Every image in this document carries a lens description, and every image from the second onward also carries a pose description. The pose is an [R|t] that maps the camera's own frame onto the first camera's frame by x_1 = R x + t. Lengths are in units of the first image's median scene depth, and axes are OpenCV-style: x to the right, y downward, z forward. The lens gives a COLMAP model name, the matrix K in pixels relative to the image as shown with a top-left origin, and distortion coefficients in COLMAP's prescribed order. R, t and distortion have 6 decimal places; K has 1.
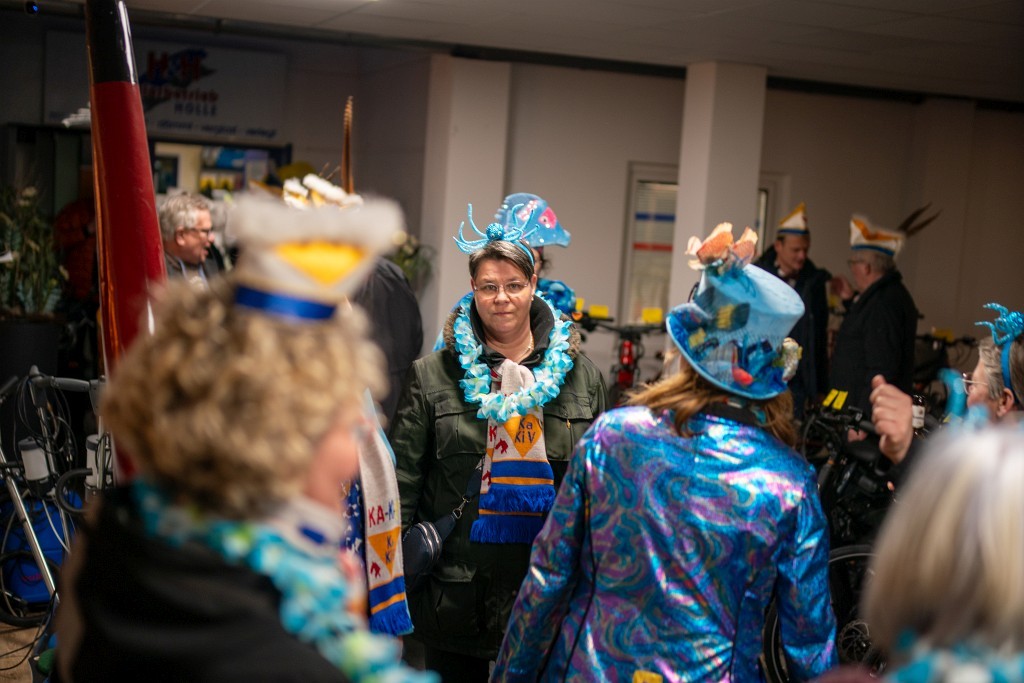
lens RADIAL K [[1472.6, 0, 512.0], [0, 1472.6, 341.5], [0, 0, 1]] dist [-0.015108, -0.031054]
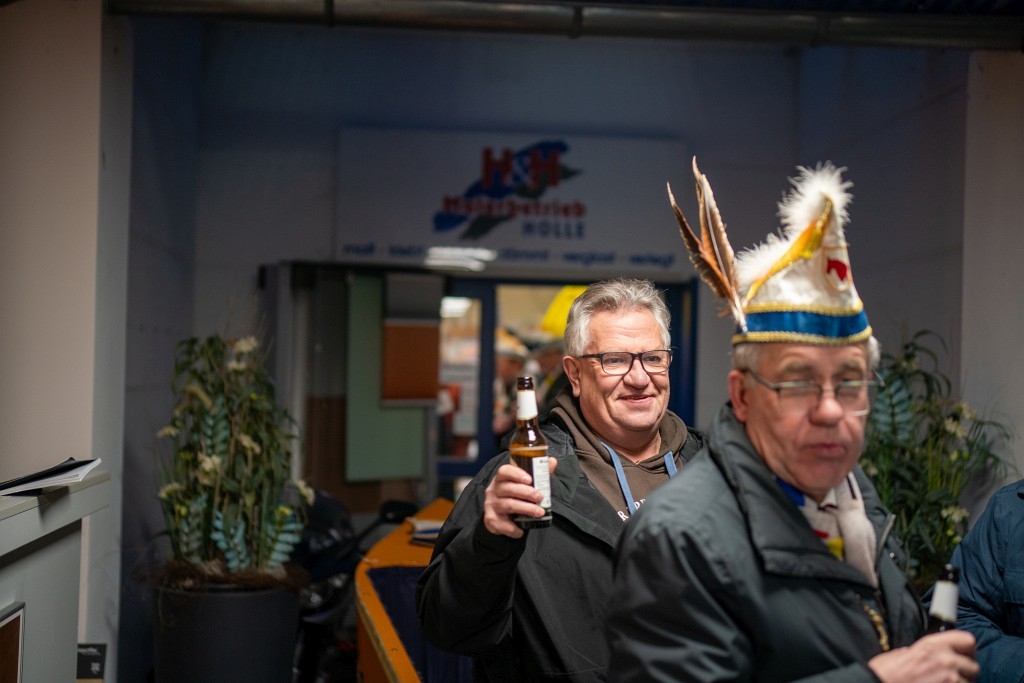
lens RADIAL K [[1472.6, 0, 512.0], [0, 1472.6, 341.5], [0, 0, 1]] dist [-0.015108, -0.031054]
pose [[0.967531, -0.045441, -0.248634, -0.073213], [0.014045, 0.991852, -0.126621, -0.024549], [0.252362, 0.119017, 0.960286, 0.378824]]
